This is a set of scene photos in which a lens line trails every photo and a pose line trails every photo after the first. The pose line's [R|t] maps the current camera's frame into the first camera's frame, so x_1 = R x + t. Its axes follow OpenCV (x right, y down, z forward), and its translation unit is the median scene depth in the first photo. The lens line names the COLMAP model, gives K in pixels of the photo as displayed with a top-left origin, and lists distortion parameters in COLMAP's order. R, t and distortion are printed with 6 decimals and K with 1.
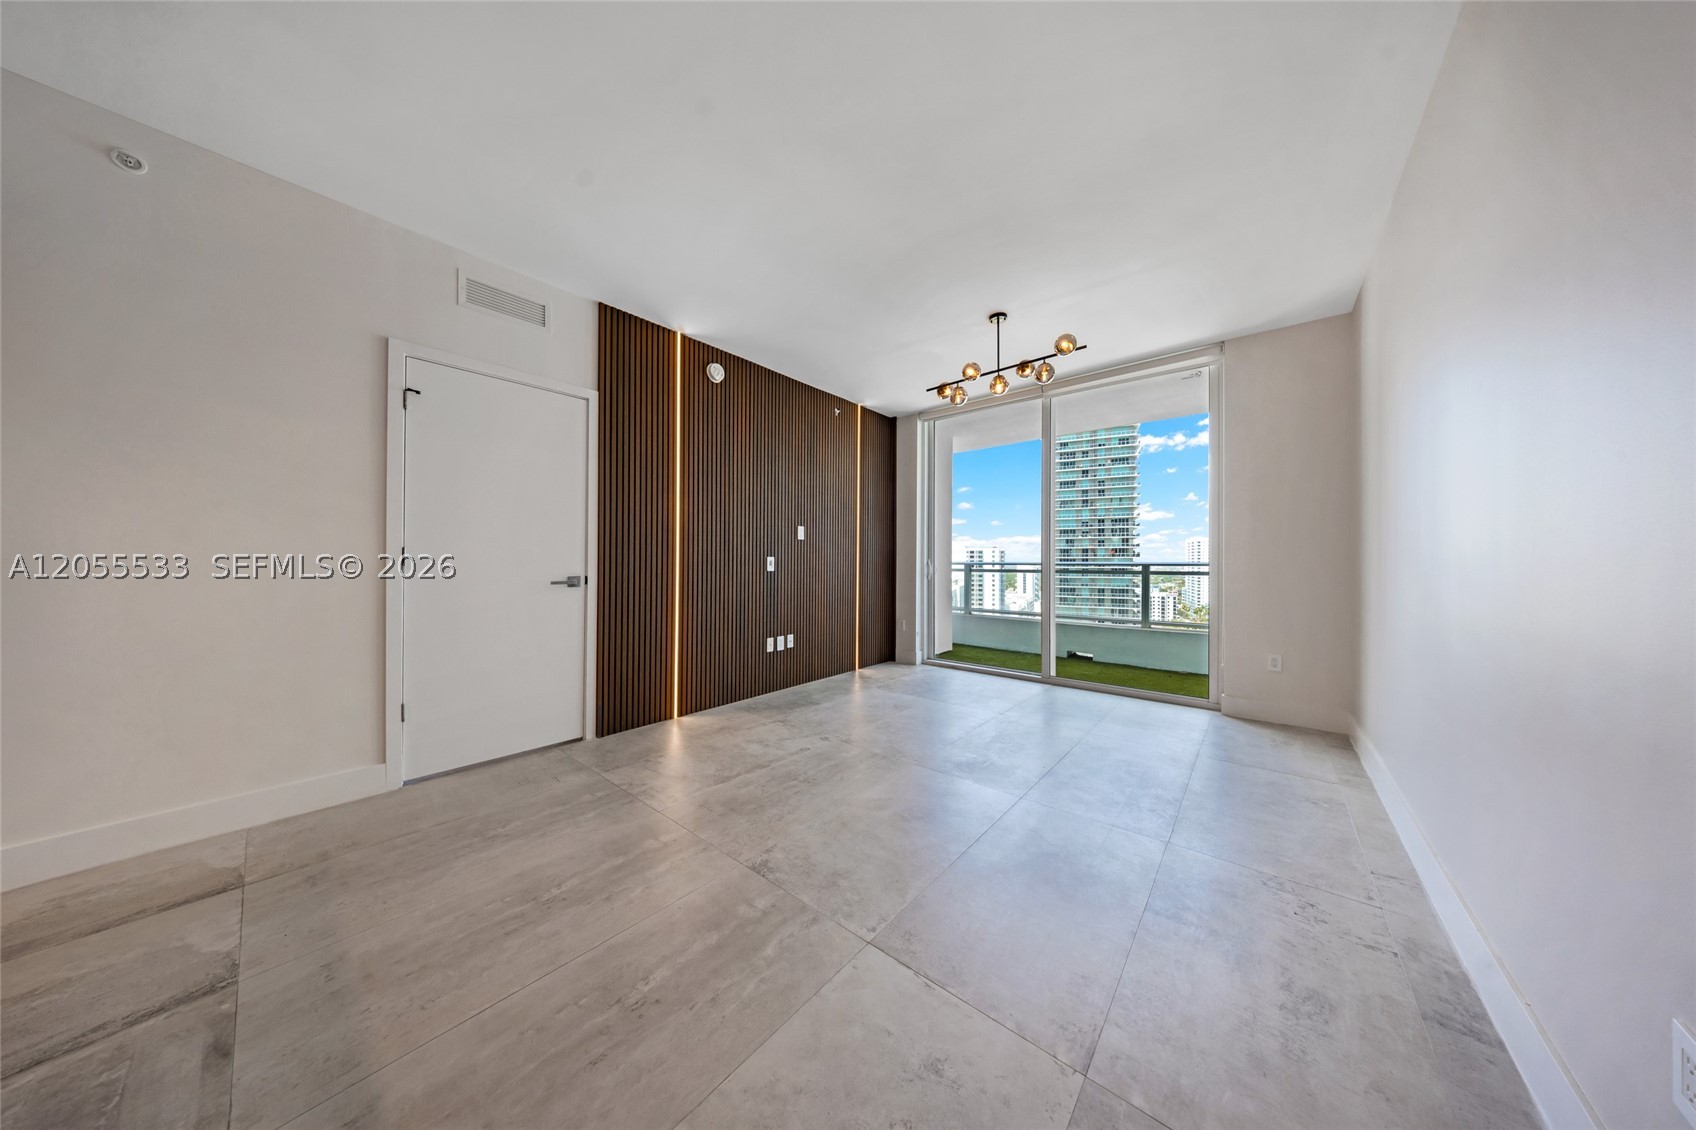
lens RADIAL K [[502.6, 0, 865.0], [0, 502.6, 552.5], [0, 0, 1]] dist [-0.003900, -0.000655]
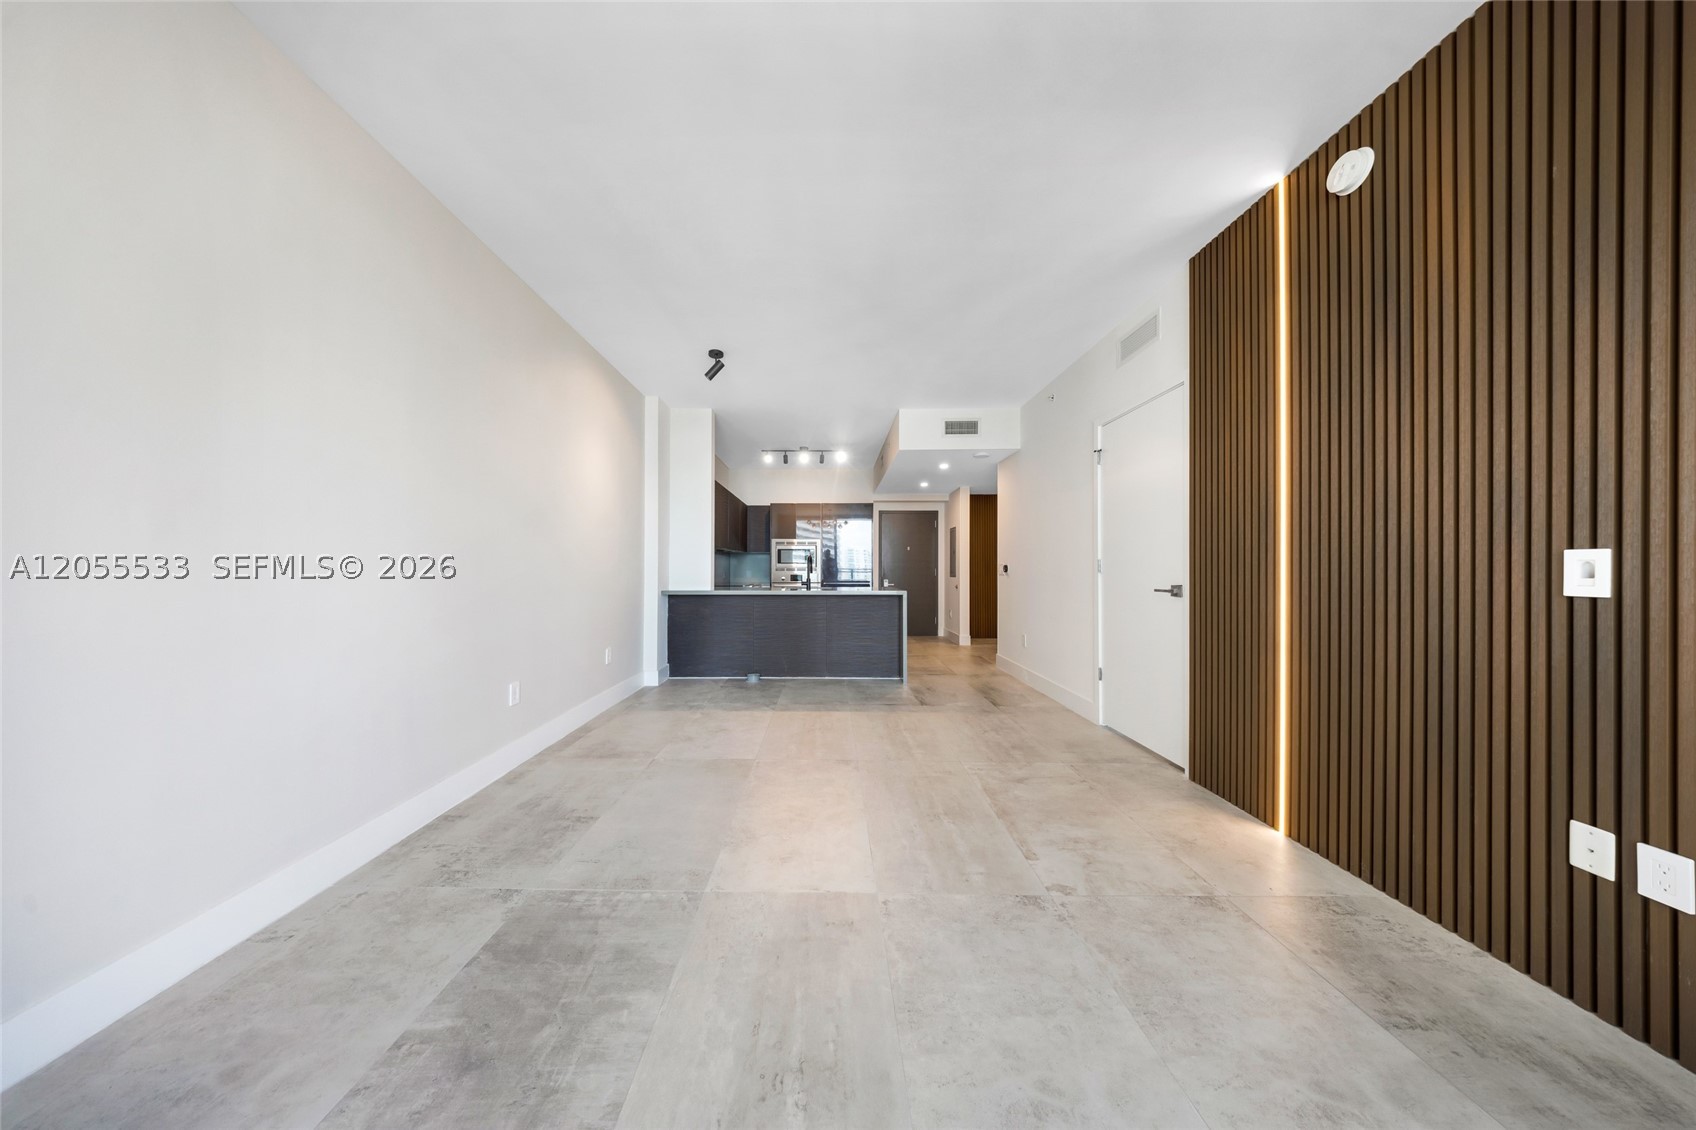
lens RADIAL K [[502.6, 0, 826.4], [0, 502.6, 574.4], [0, 0, 1]] dist [-0.003900, -0.000655]
pose [[-0.796776, 0.002531, -0.604269, 0.338714], [0.011928, 0.999862, -0.011541, 0.020304], [0.604157, -0.016404, -0.796697, 0.948469]]
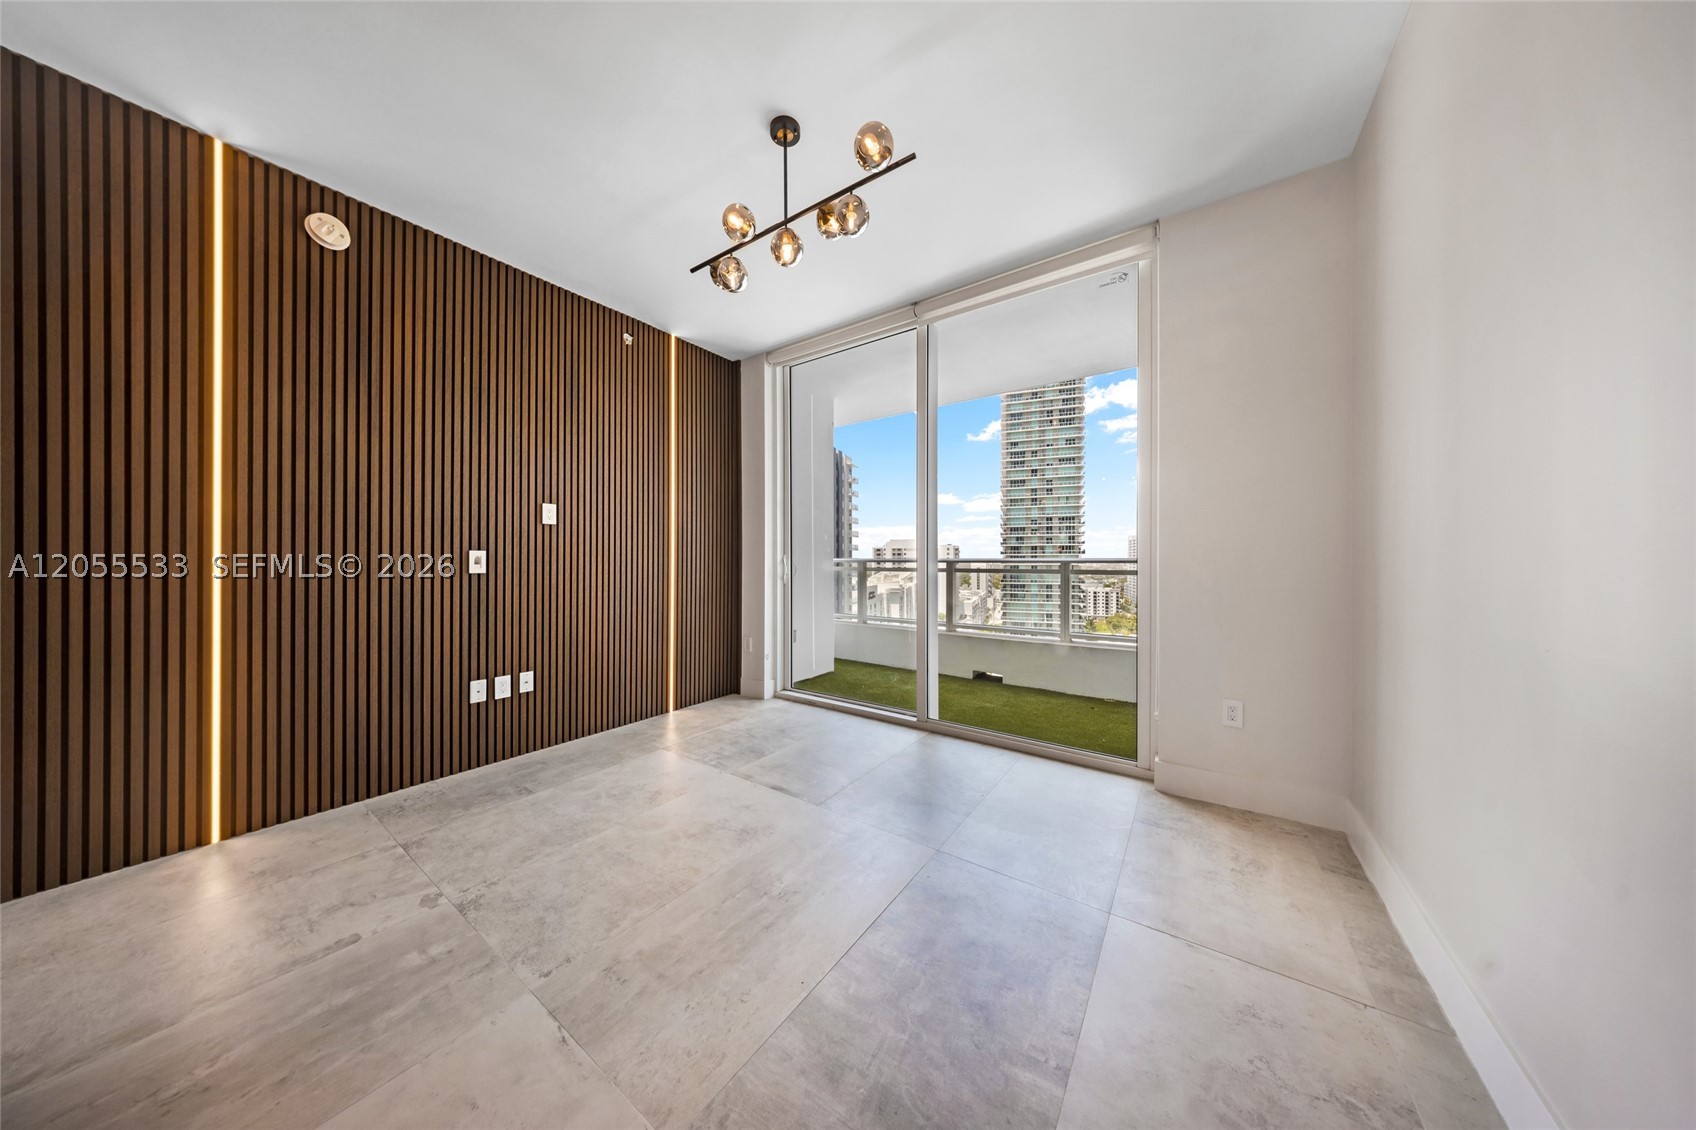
lens RADIAL K [[502.6, 0, 871.9], [0, 502.6, 551.1], [0, 0, 1]] dist [-0.003900, -0.000655]
pose [[0.995232, -0.001326, 0.097532, 0.237387], [0.001100, 0.999997, 0.002373, 0.008065], [-0.097535, -0.002255, 0.995230, 0.326511]]
